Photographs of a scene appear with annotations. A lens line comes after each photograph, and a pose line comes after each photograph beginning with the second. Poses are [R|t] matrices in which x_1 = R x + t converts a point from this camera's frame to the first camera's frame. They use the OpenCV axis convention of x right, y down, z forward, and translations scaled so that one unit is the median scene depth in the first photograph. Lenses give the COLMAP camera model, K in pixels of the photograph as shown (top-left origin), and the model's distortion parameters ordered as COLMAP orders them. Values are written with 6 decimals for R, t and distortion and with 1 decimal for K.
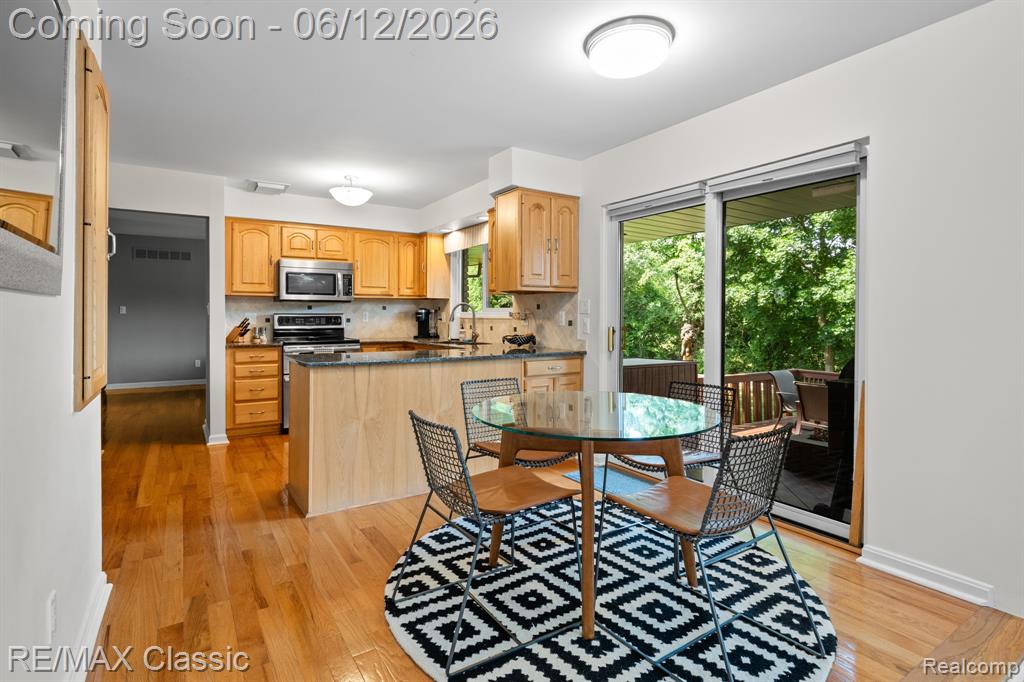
lens RADIAL K [[510.3, 0, 520.6], [0, 510.3, 317.9], [0, 0, 1]] dist [0.004517, -0.000531]
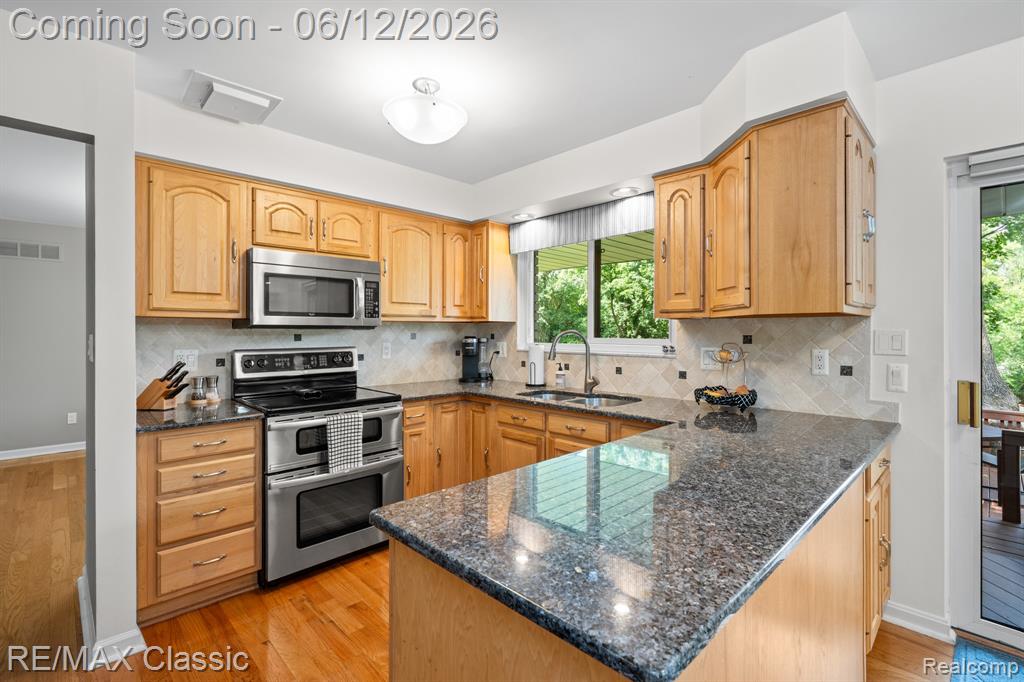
lens RADIAL K [[472.4, 0, 538.9], [0, 472.4, 331.8], [0, 0, 1]] dist [0.003956, -0.001634]
pose [[0.976723, -0.001402, 0.214501, -0.277901], [0.002756, 0.999978, -0.006016, -0.024367], [-0.214488, 0.006468, 0.976705, 0.446567]]
